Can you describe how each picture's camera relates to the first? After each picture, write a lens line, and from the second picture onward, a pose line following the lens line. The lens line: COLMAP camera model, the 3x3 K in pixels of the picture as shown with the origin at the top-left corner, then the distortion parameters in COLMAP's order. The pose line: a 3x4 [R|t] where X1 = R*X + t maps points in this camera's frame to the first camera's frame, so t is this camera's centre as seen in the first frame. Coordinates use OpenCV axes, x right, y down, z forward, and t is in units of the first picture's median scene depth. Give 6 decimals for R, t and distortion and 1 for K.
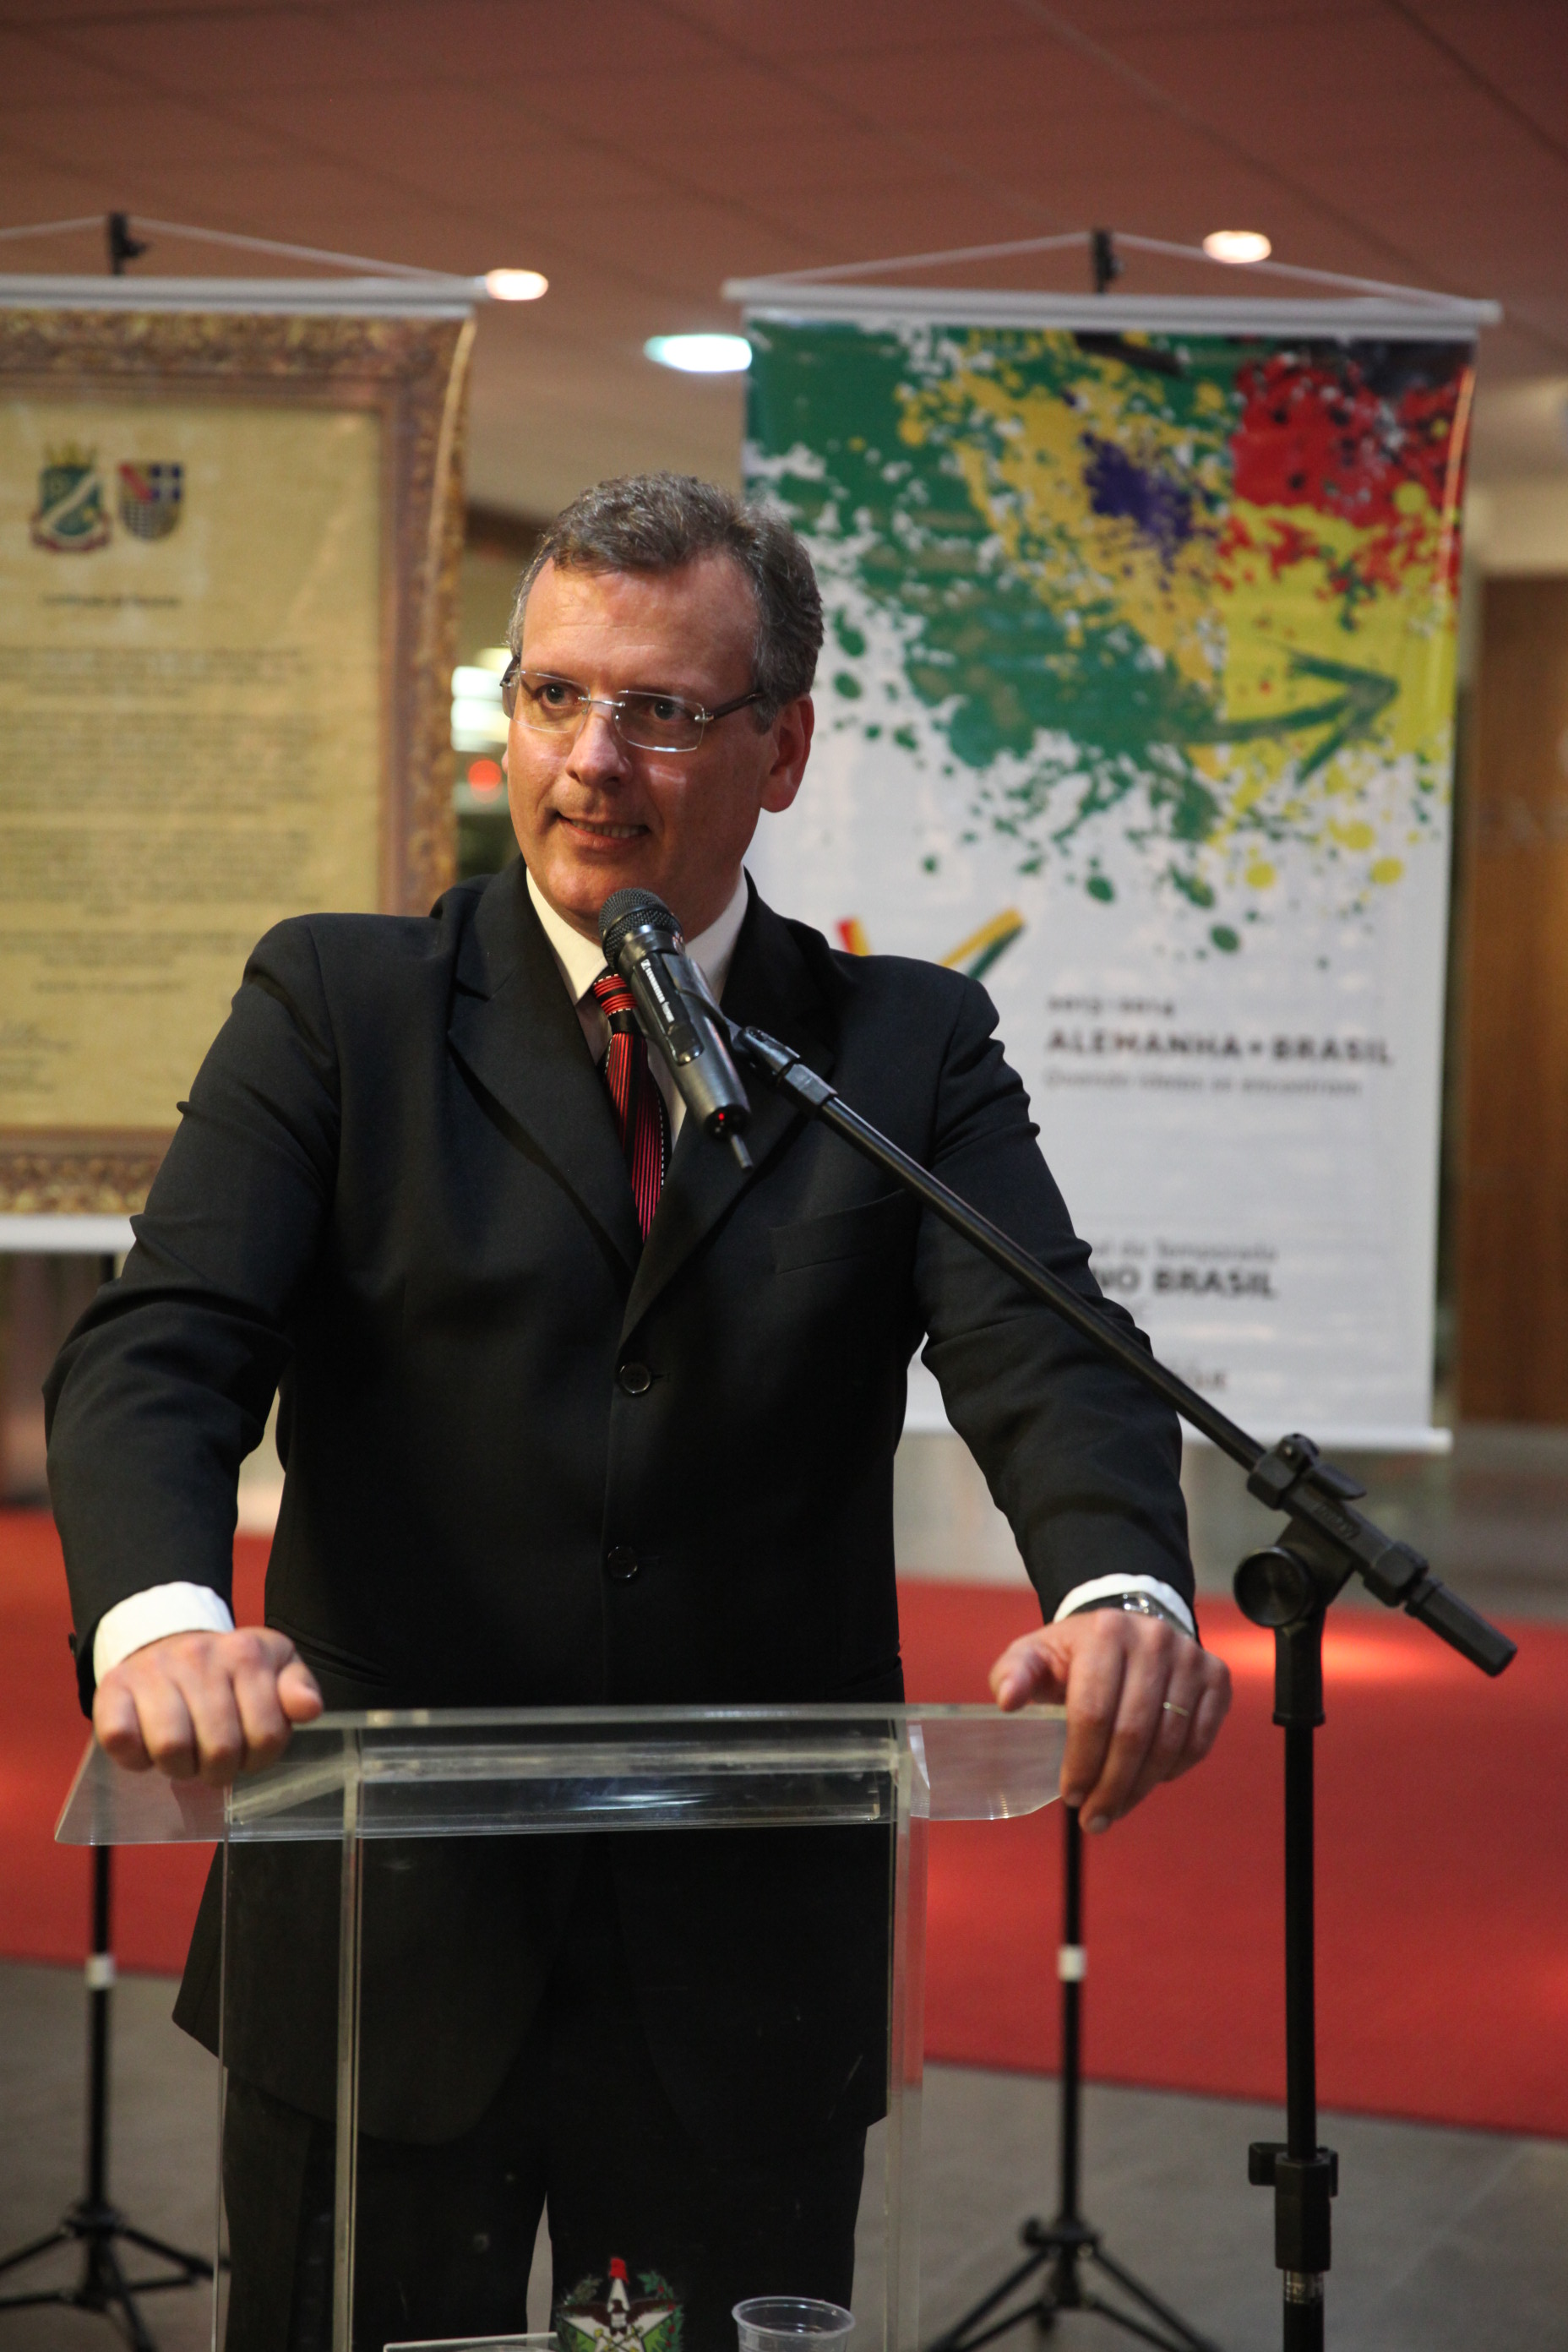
lens RADIAL K [[4423.3, 0, 785.9], [0, 4423.3, 1180.4], [0, 0, 1]] dist [0.228829, 0.000000]
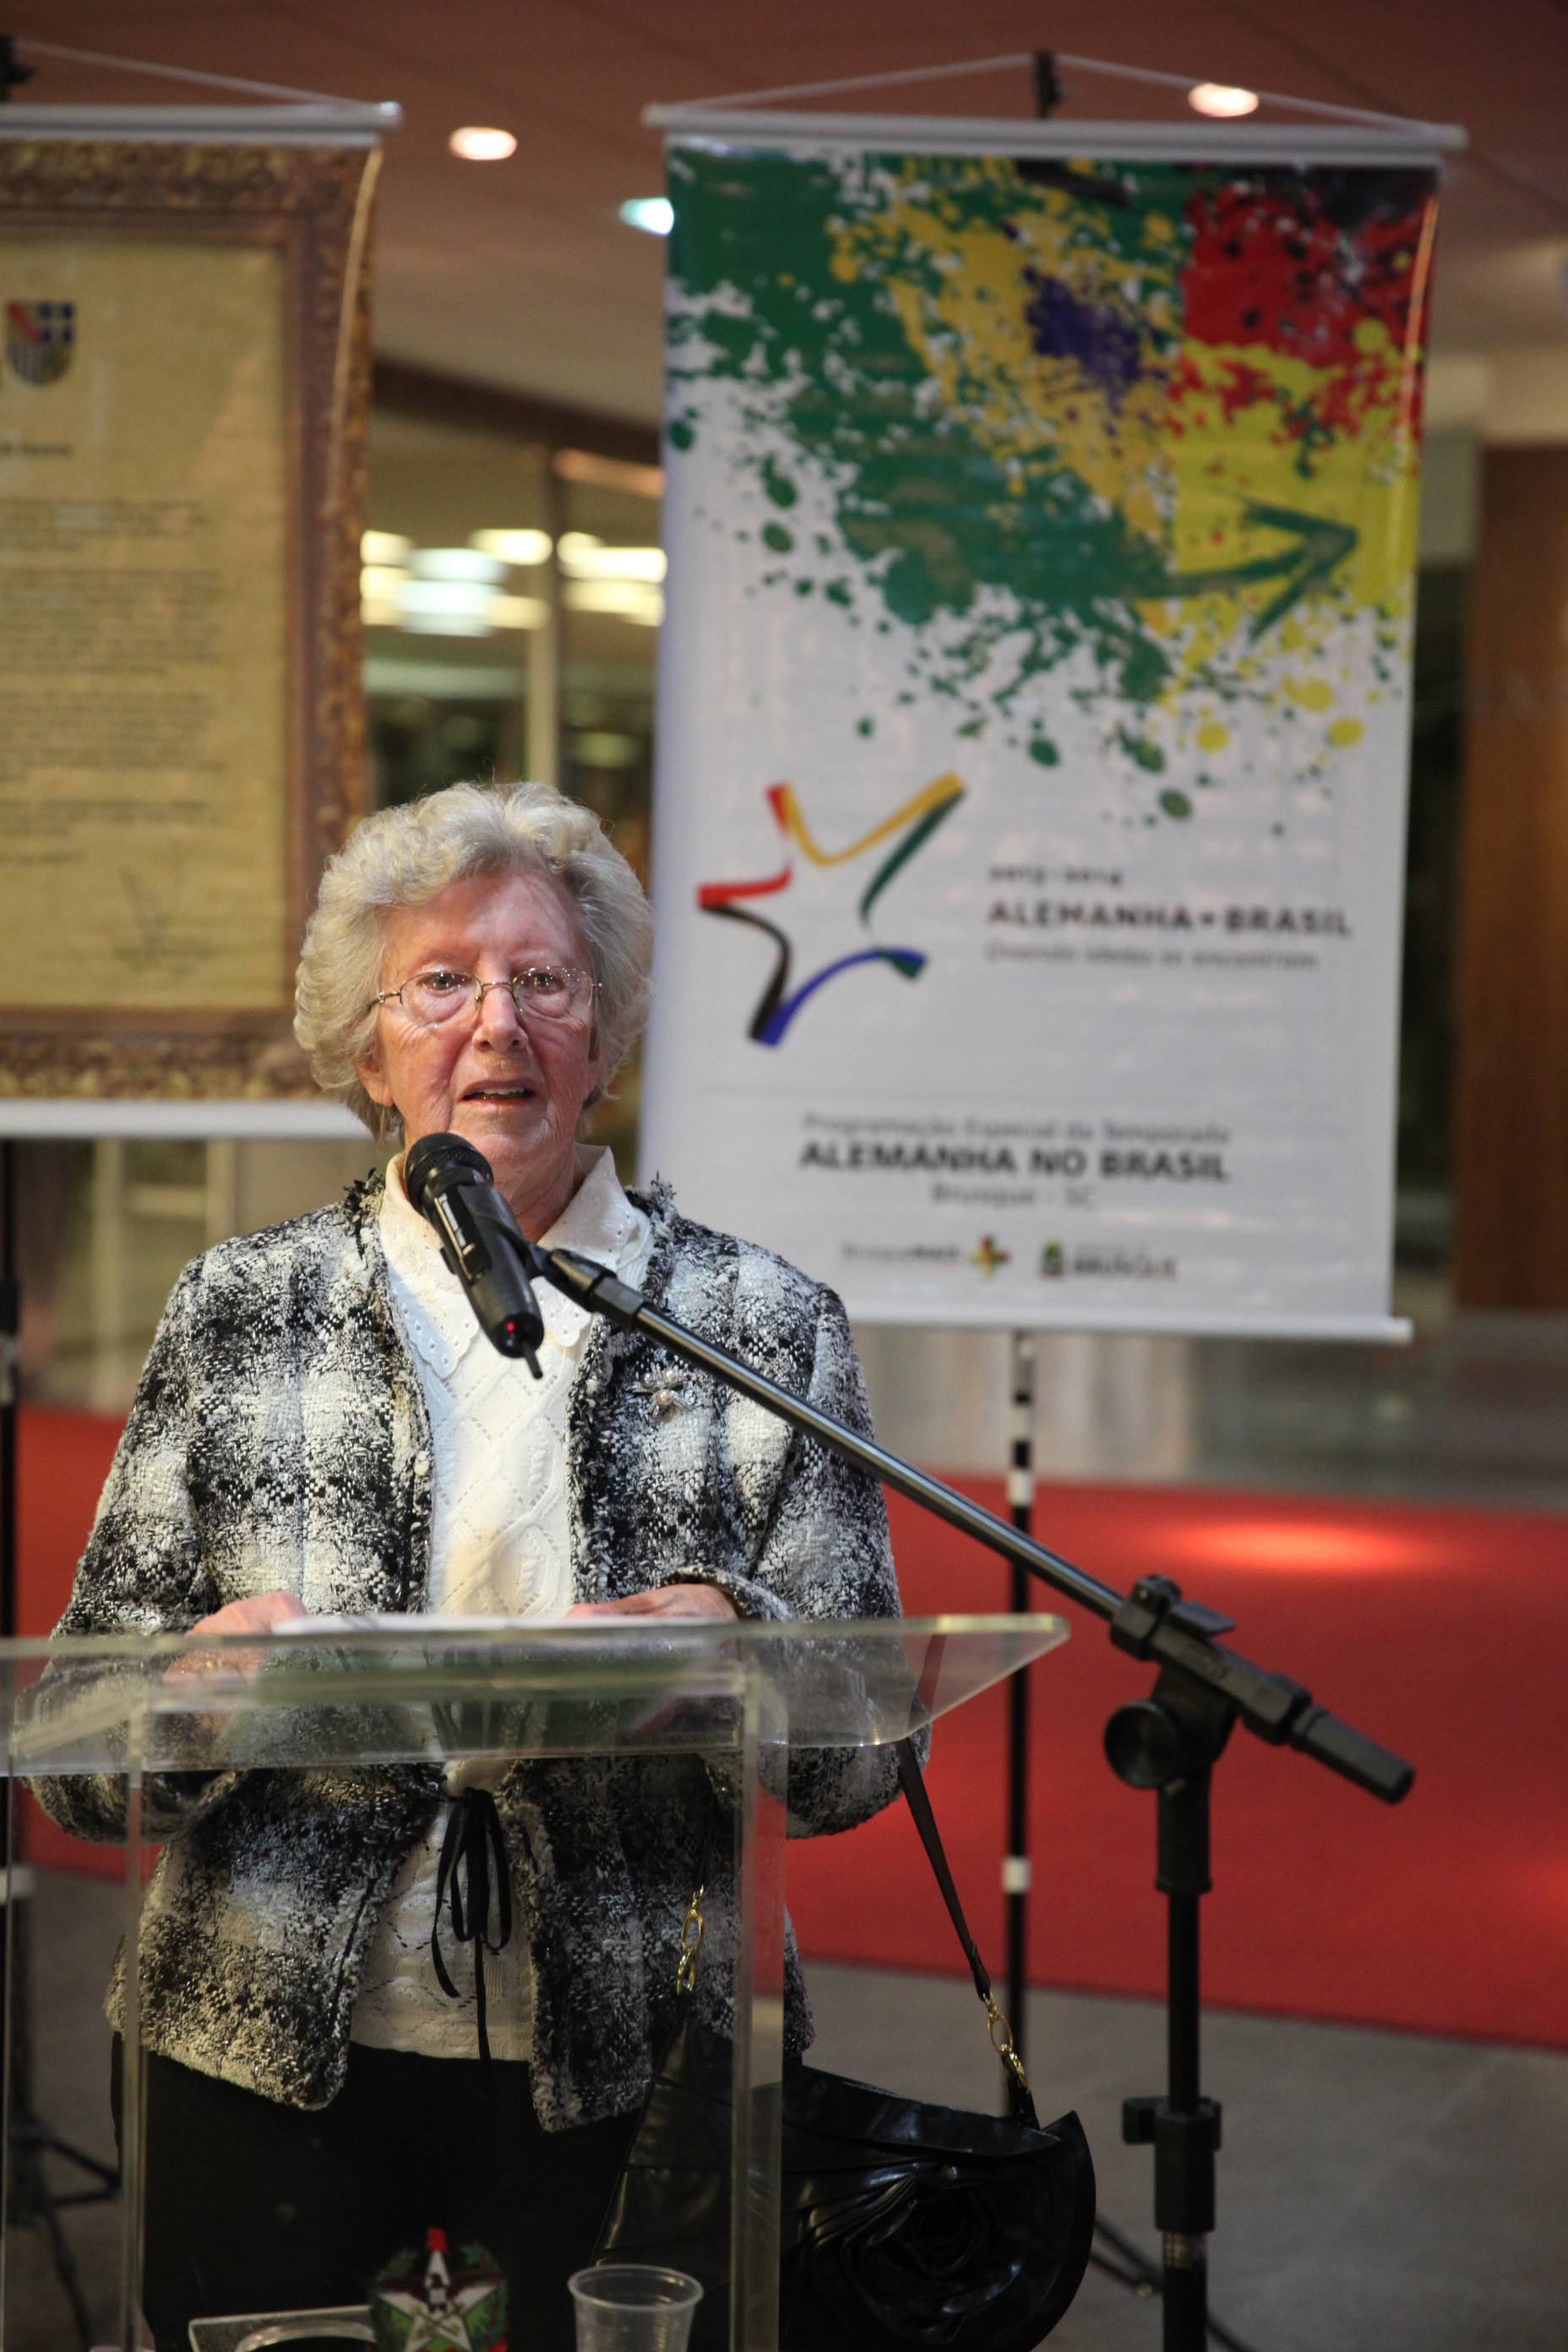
lens RADIAL K [[4423.3, 0, 785.8], [0, 4423.3, 1172.9], [0, 0, 1]] dist [0.228829, 0.000000]
pose [[0.999987, -0.003214, -0.004051, 0.019130], [0.003306, 0.999732, 0.022919, 0.002488], [0.003976, -0.022932, 0.999729, 0.046745]]
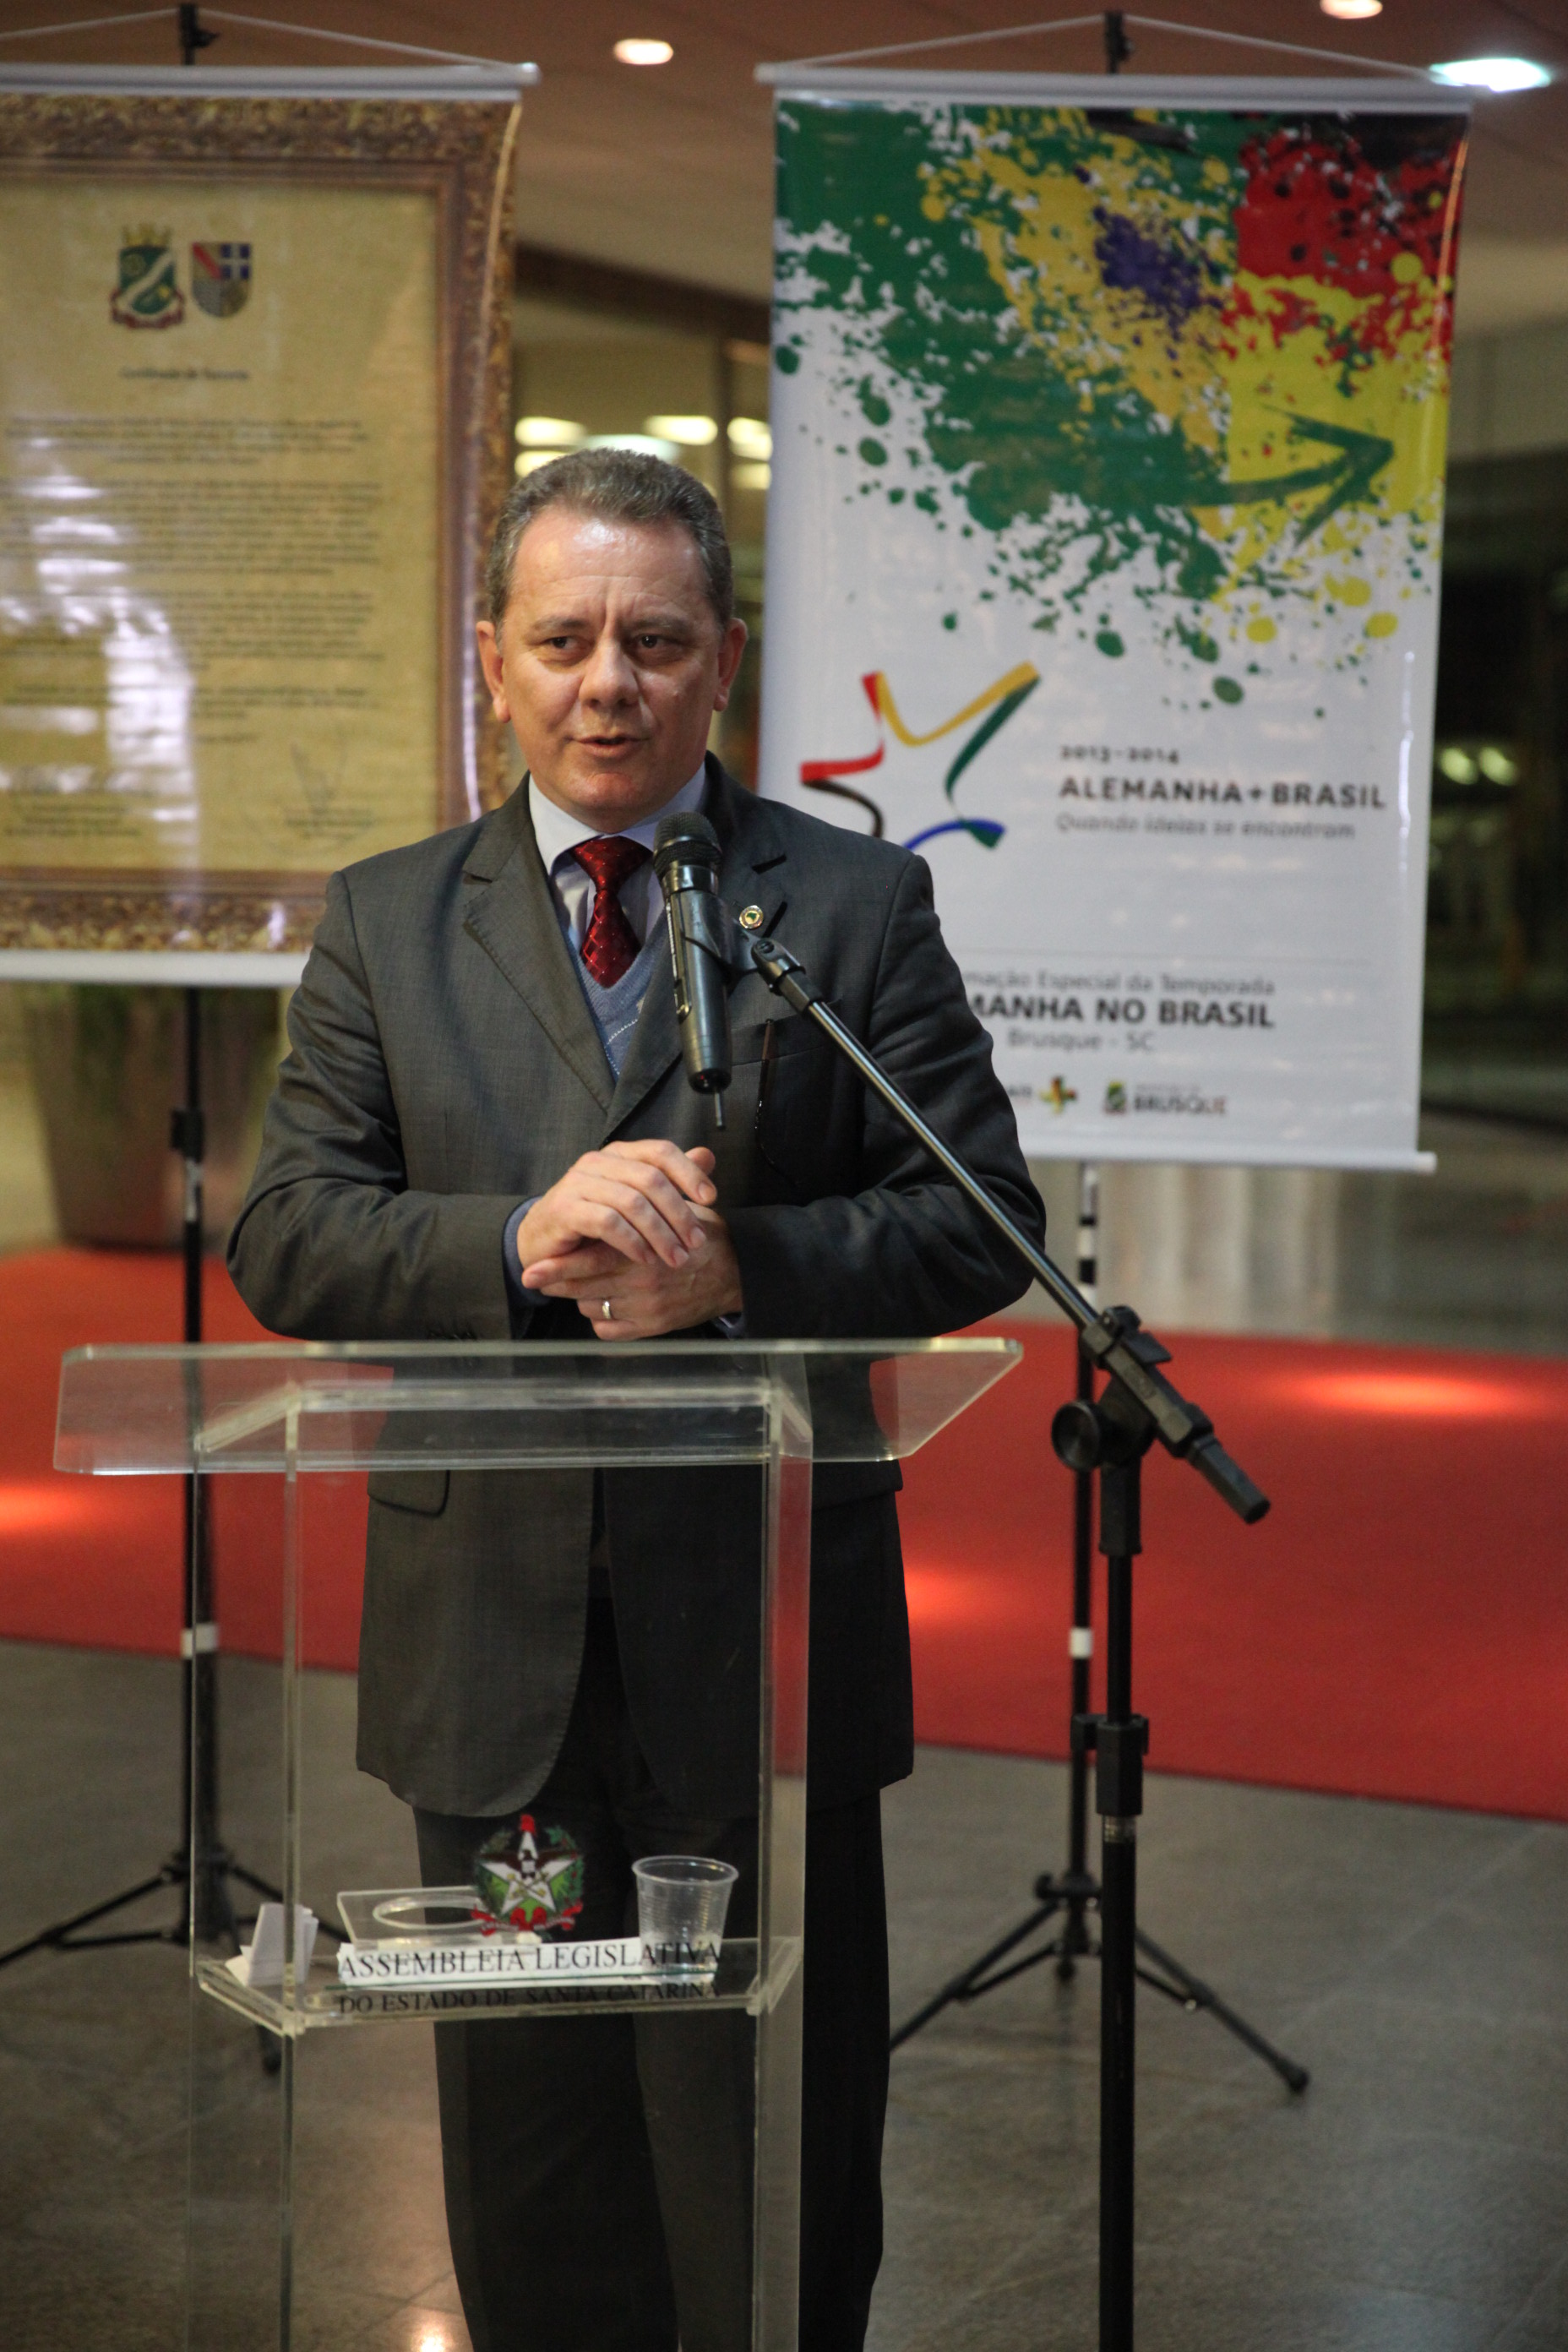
lens RADIAL K [[4423.3, 0, 793.9], [0, 4423.3, 1178.7], [0, 0, 1]] dist [0.228829, 0.000000]
pose [[0.999073, 0.001601, -0.043028, 0.041239], [0.000630, 0.998659, 0.051770, 0.007281], [0.043053, -0.051749, 0.997732, -0.074201]]
